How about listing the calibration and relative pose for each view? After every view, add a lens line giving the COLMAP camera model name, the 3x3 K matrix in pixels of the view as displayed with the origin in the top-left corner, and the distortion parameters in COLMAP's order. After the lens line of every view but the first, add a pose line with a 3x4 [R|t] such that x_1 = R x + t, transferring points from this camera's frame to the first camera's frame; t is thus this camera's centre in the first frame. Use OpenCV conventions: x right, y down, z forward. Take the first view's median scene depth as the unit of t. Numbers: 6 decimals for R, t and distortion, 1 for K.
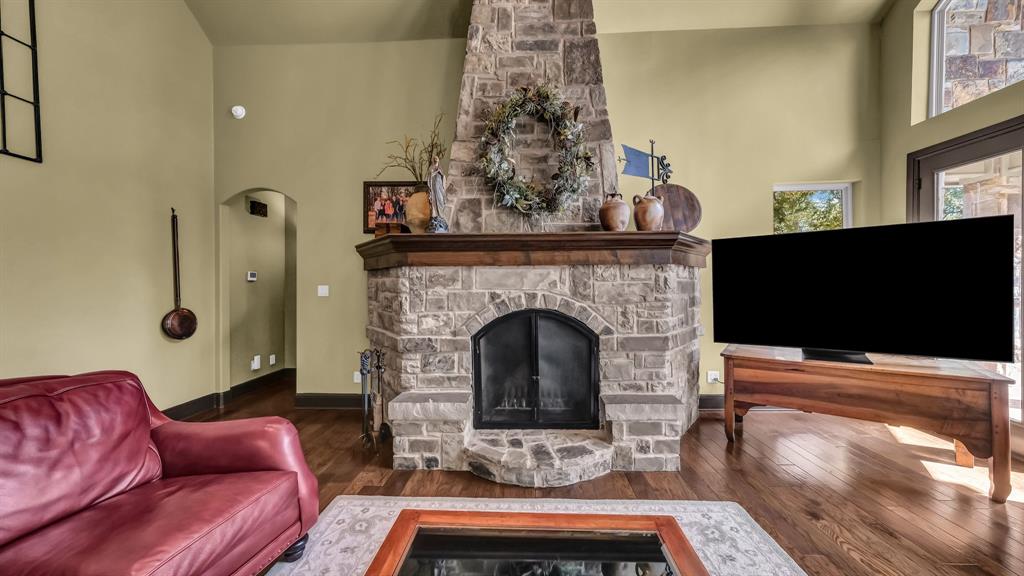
lens RADIAL K [[345.0, 0, 512.9], [0, 345.0, 284.4], [0, 0, 1]] dist [-0.000674, -0.000001]
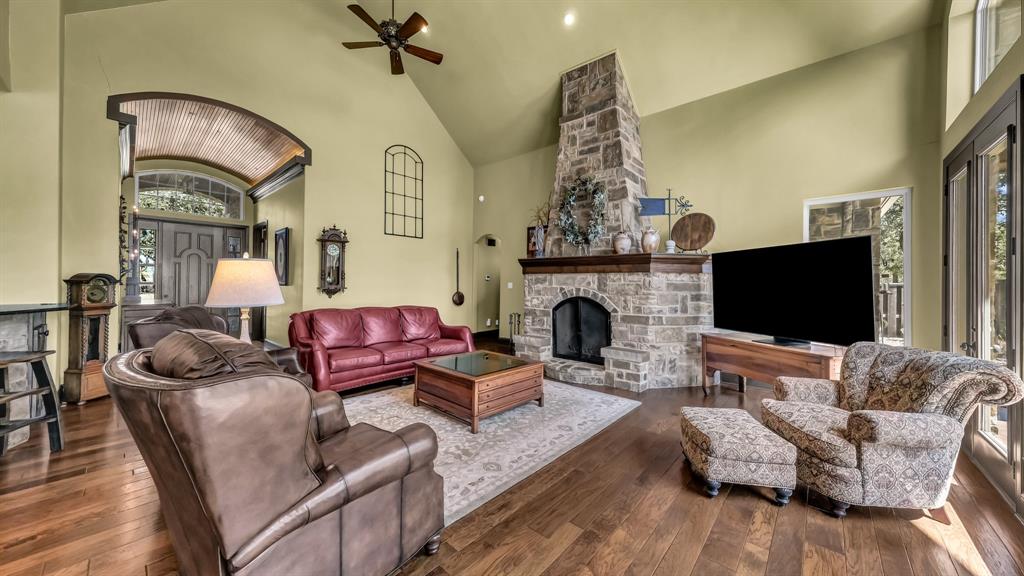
lens RADIAL K [[345.0, 0, 512.9], [0, 345.0, 284.4], [0, 0, 1]] dist [-0.000674, -0.000001]
pose [[0.768257, 0.018450, -0.639876, 0.961230], [-0.020310, 0.999784, 0.004442, 0.004303], [0.639820, 0.009583, 0.768465, -0.653246]]
